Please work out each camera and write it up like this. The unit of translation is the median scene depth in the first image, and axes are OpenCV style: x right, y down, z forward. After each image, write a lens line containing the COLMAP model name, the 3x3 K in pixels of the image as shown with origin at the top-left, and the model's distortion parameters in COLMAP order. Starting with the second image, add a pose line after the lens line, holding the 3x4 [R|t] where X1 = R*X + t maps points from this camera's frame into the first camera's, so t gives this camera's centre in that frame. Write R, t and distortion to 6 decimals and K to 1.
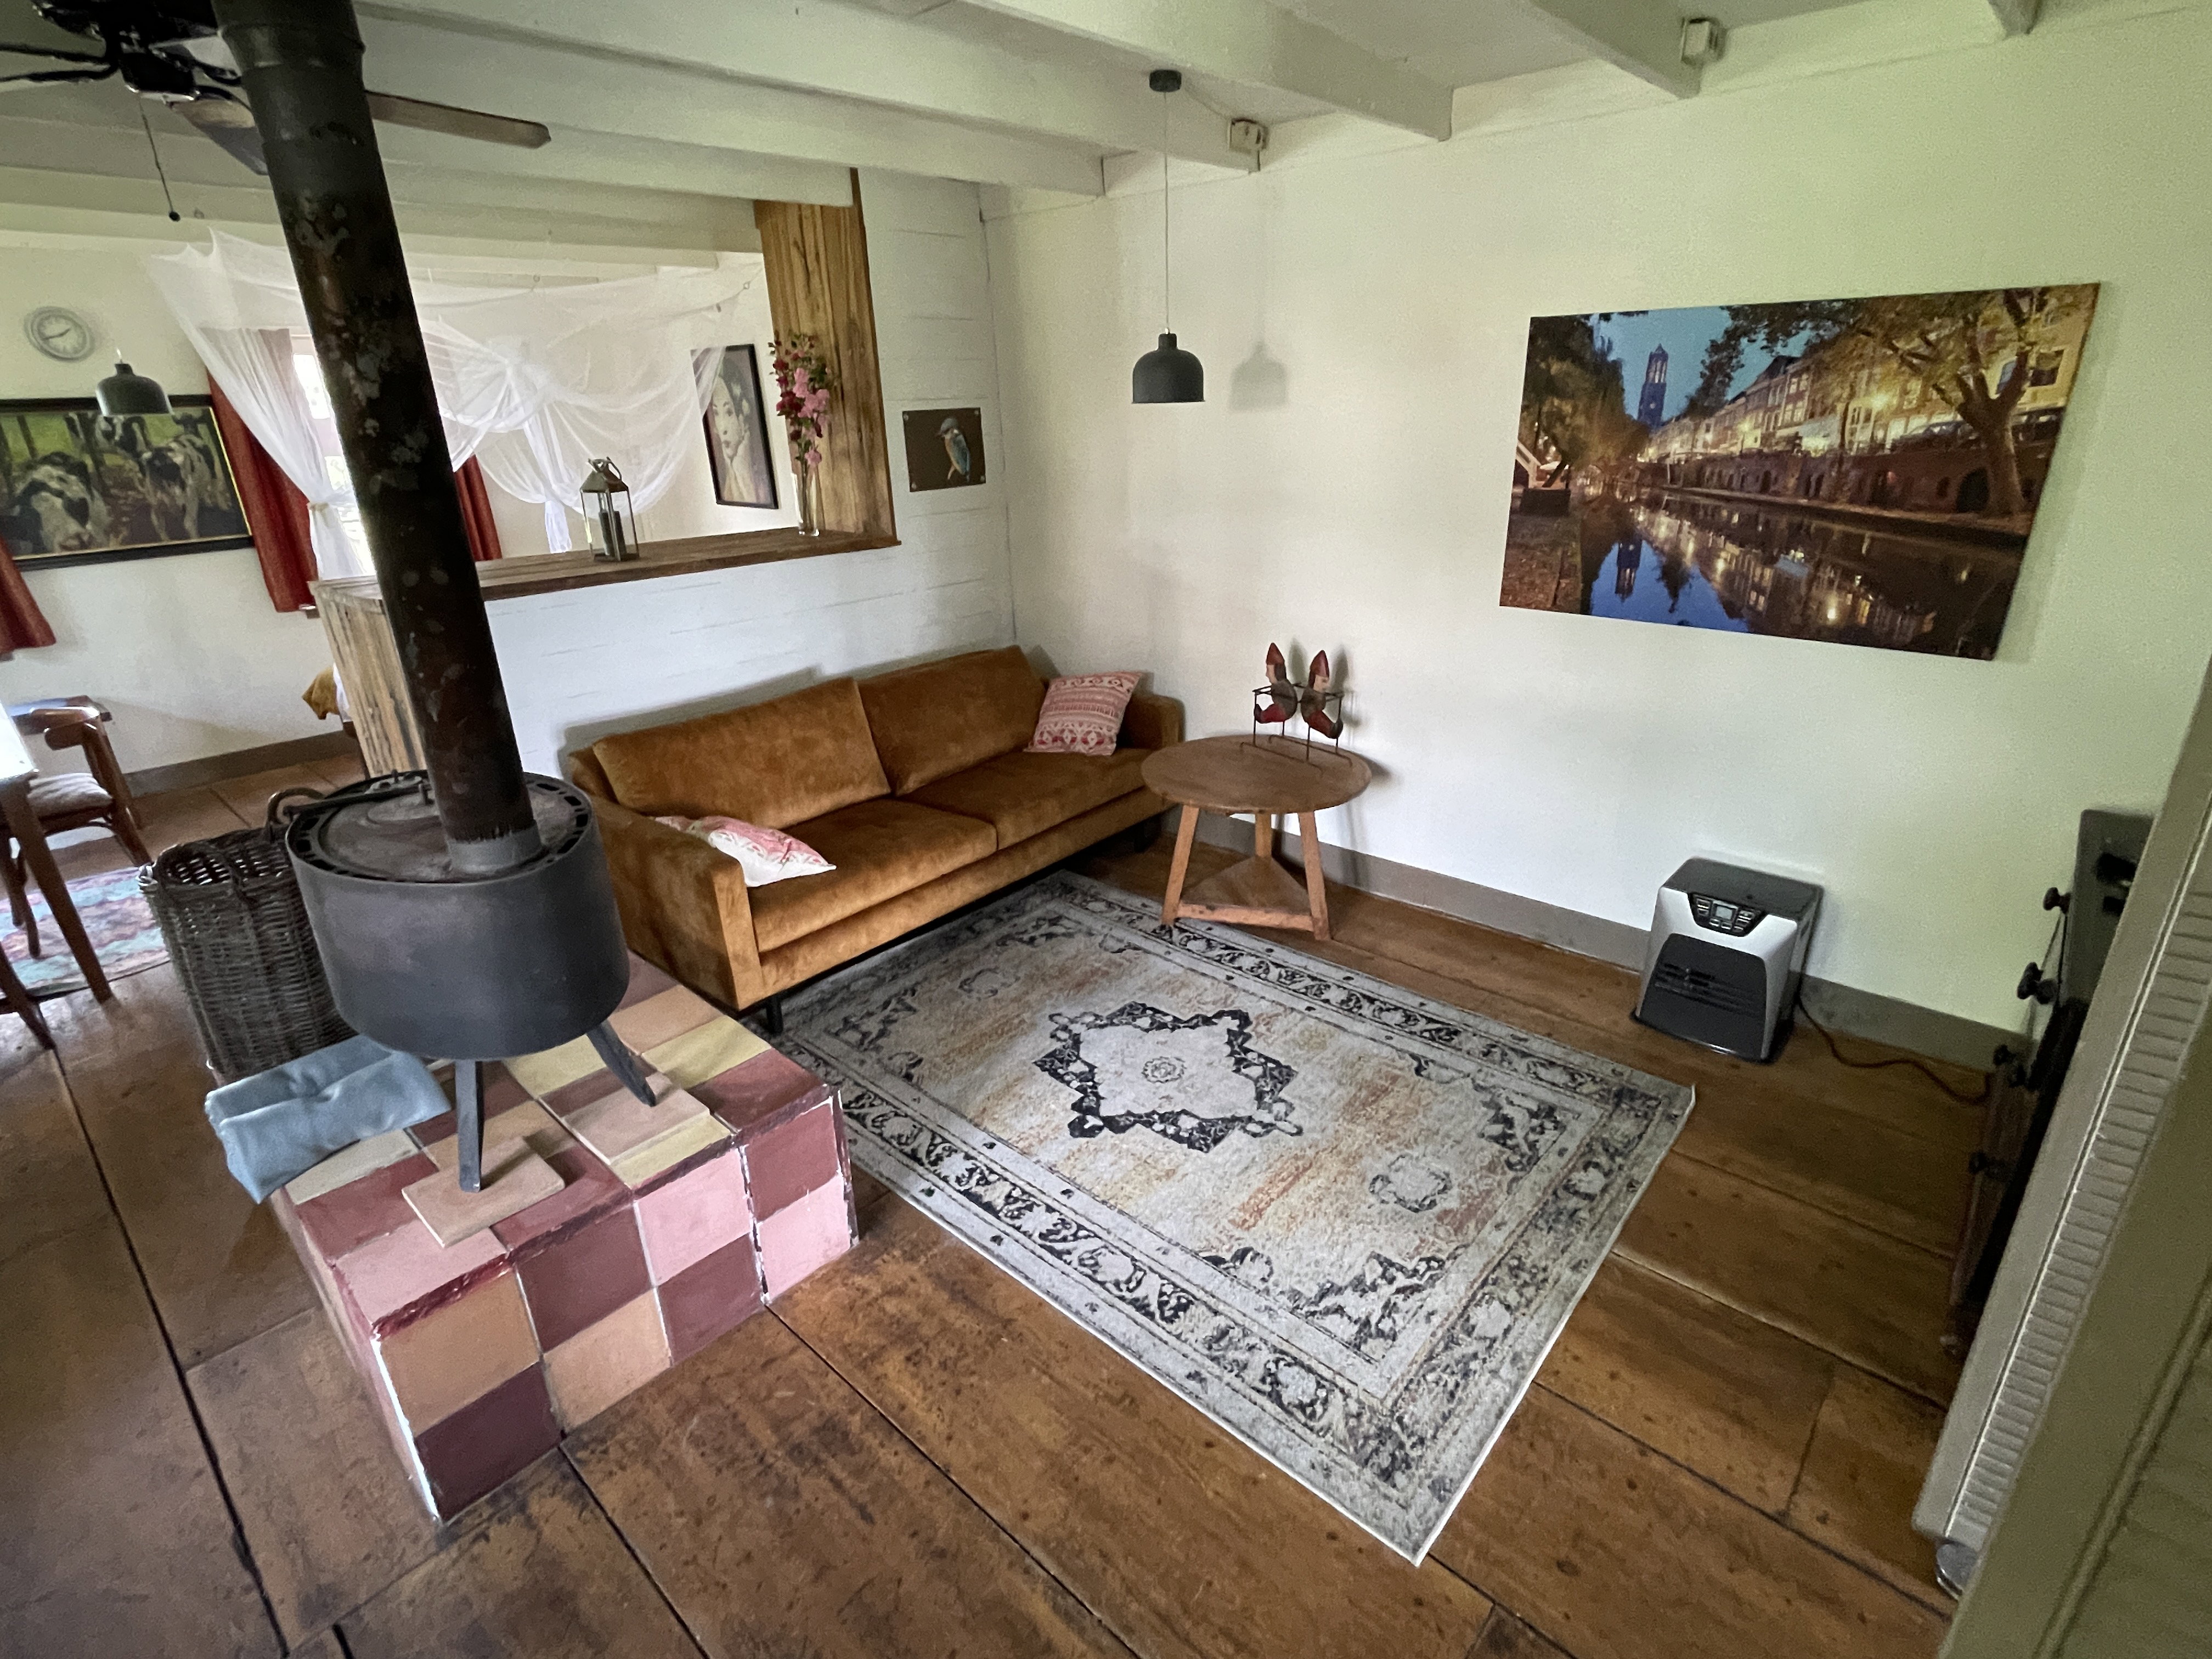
lens RADIAL K [[1078.7, 0, 1104.5], [0, 1078.7, 822.4], [0, 0, 1]] dist [-0.000678, 0.000041]
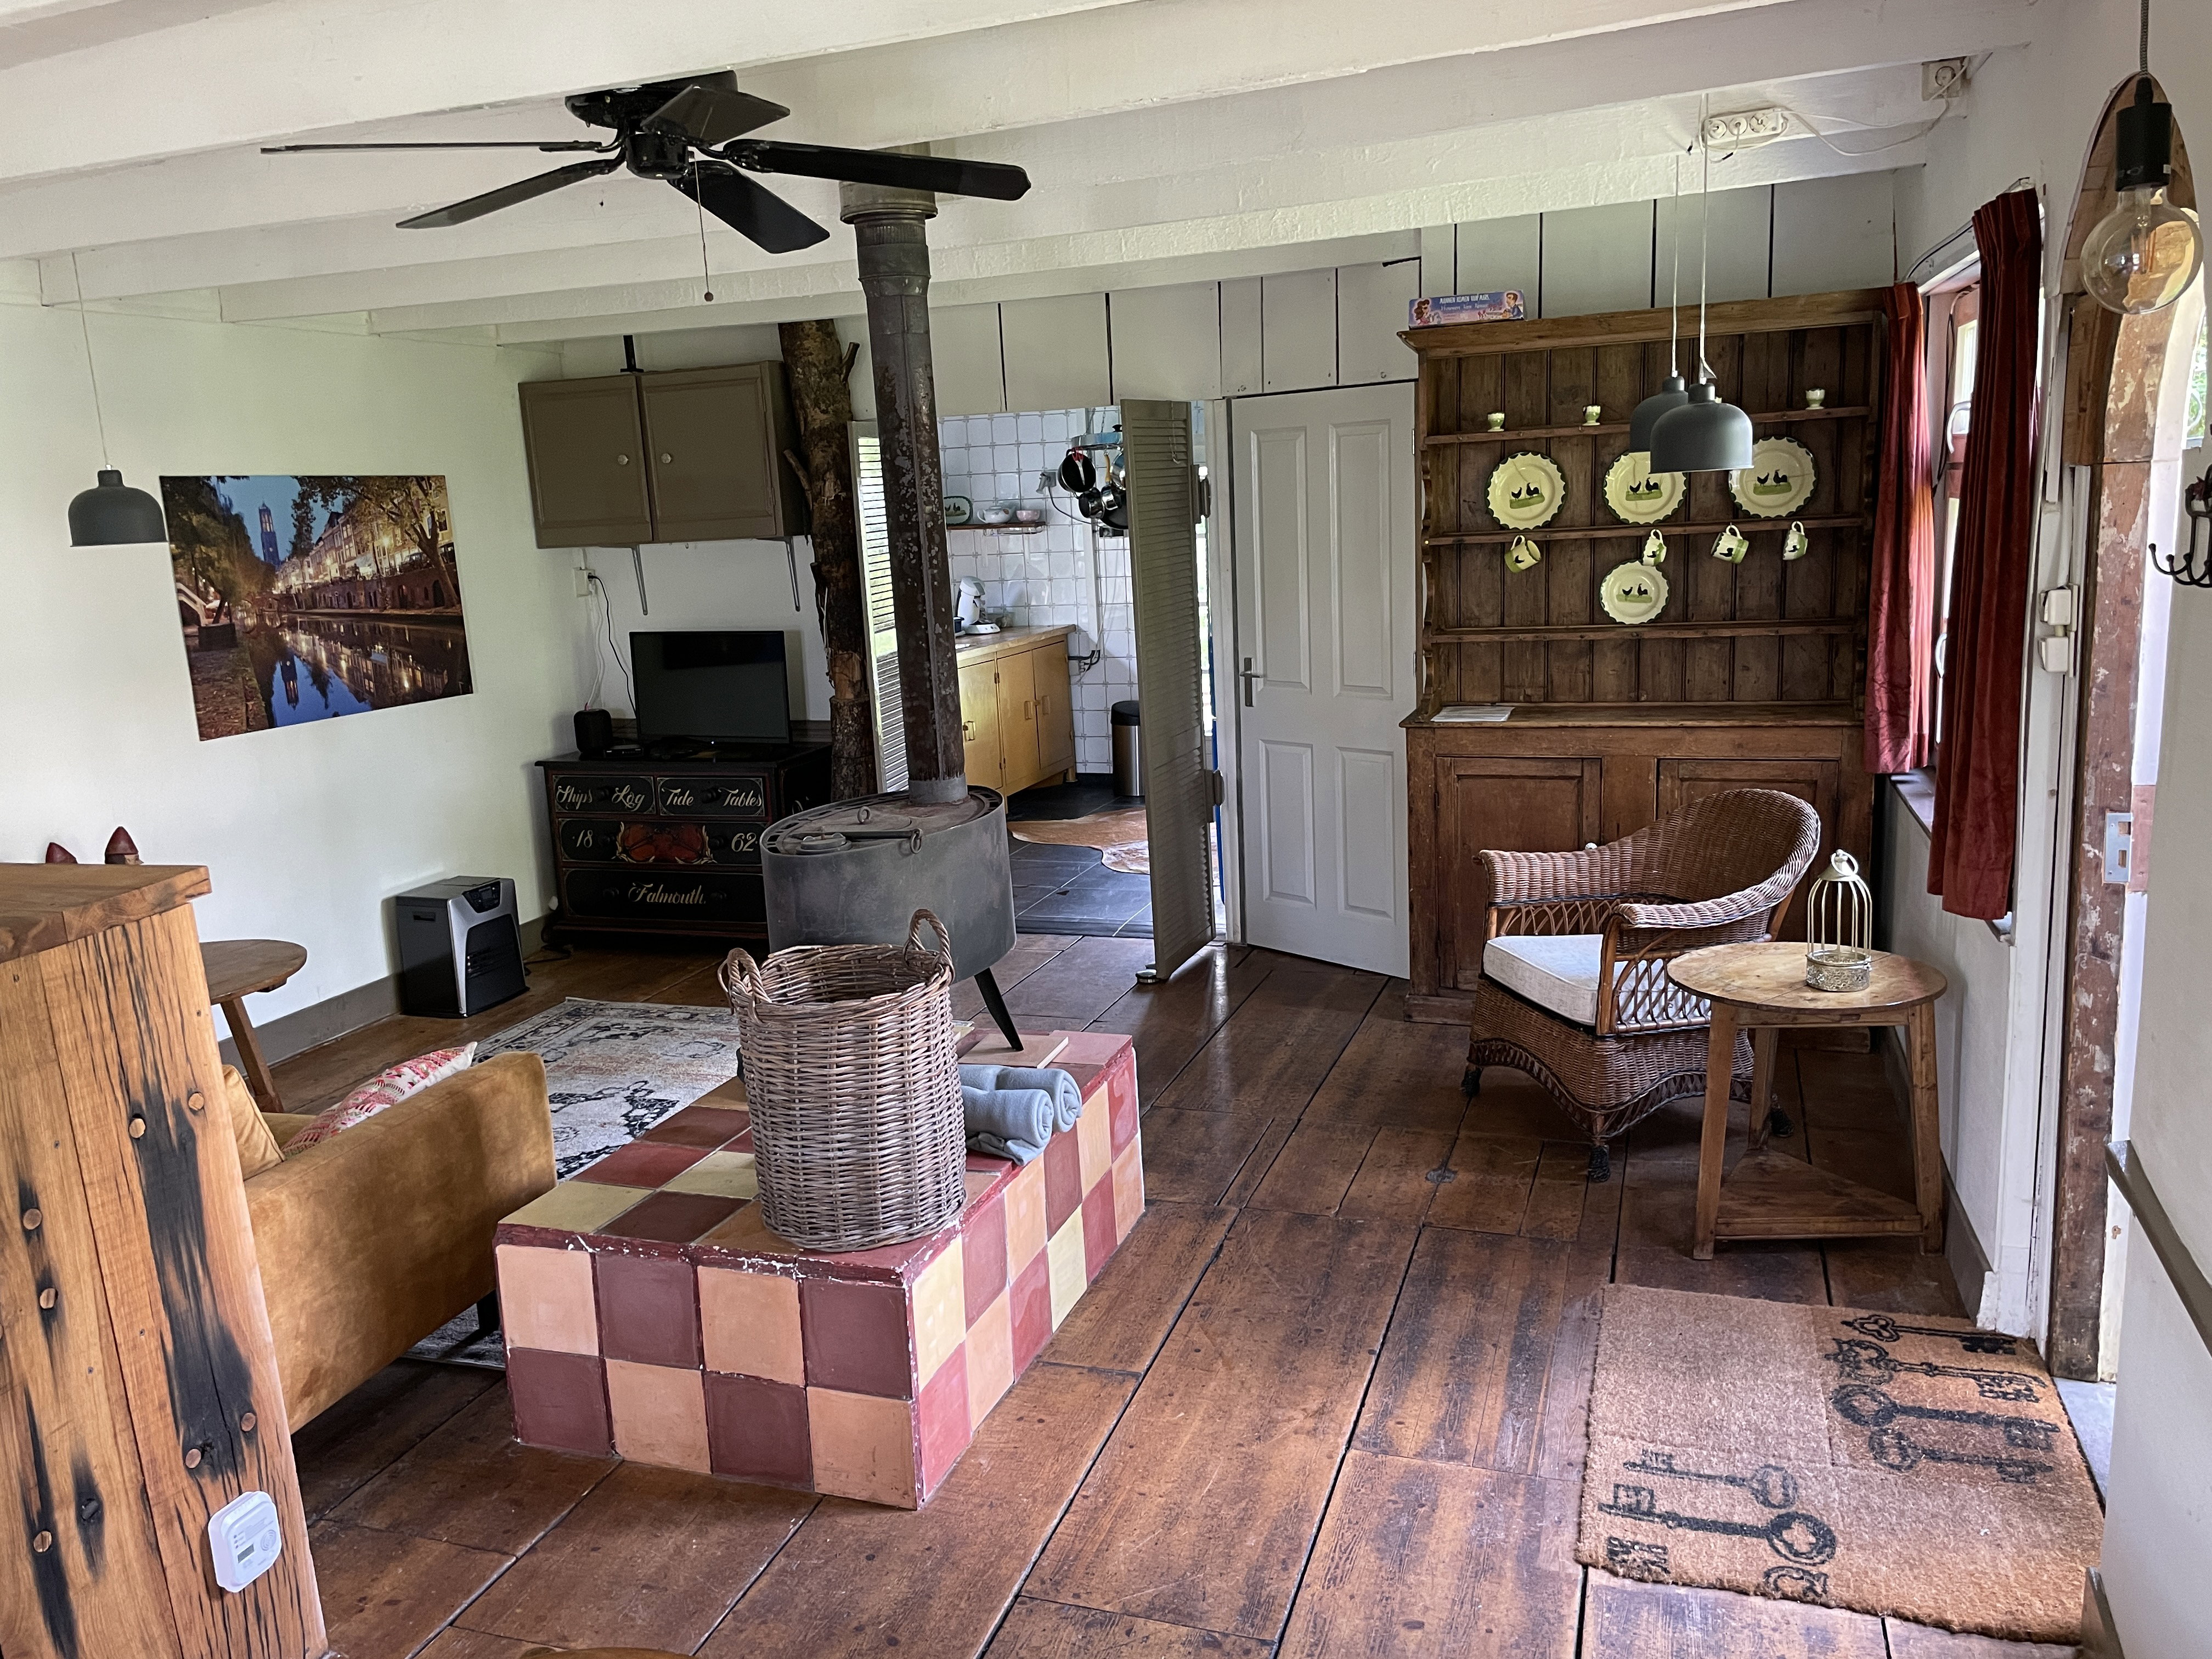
lens RADIAL K [[1694.1, 0, 1106.0], [0, 1694.1, 829.5], [0, 0, 1]] dist [0.016134, 0.000220]
pose [[-0.387239, -0.132030, 0.912477, -1.629736], [0.399052, 0.868187, 0.294972, -0.299783], [-0.831146, 0.478350, -0.283509, 0.904759]]
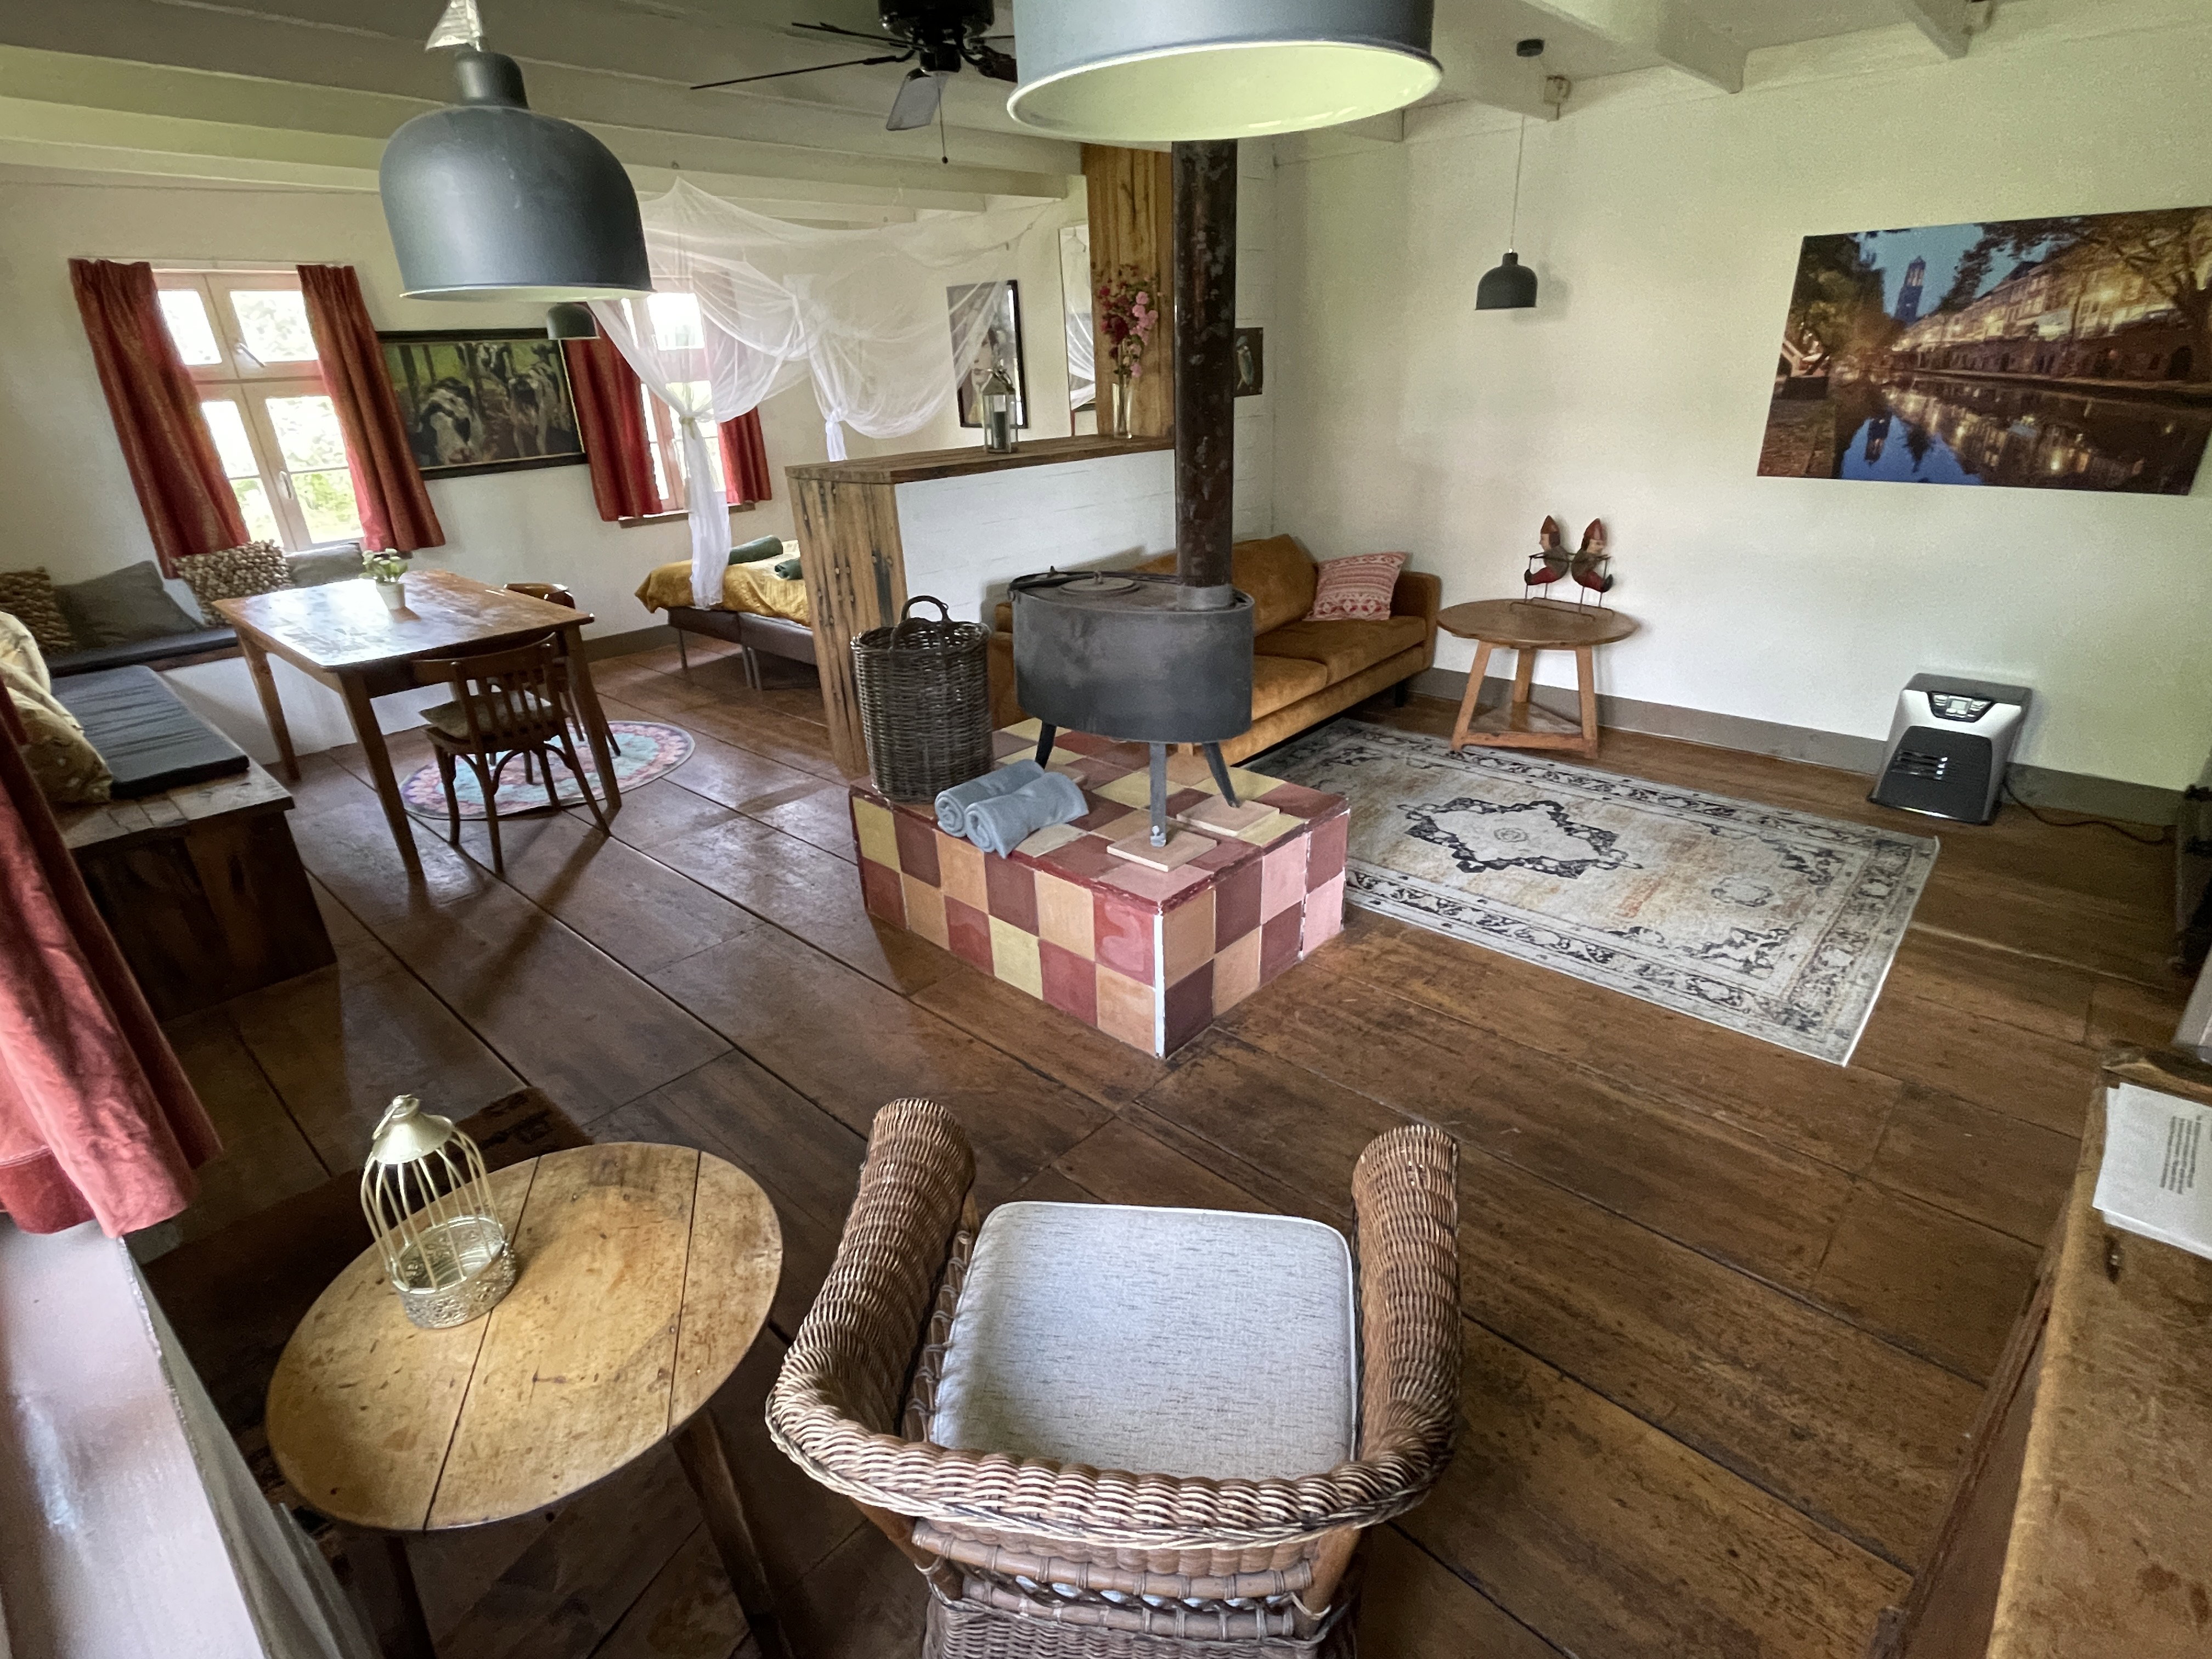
lens RADIAL K [[1080.1, 0, 1103.9], [0, 1080.1, 823.4], [0, 0, 1]] dist [-0.000360, -0.001514]
pose [[0.999939, -0.005557, -0.009502, -0.426501], [0.005869, 0.999431, 0.033207, 0.173937], [0.009312, -0.033261, 0.999403, -0.294779]]
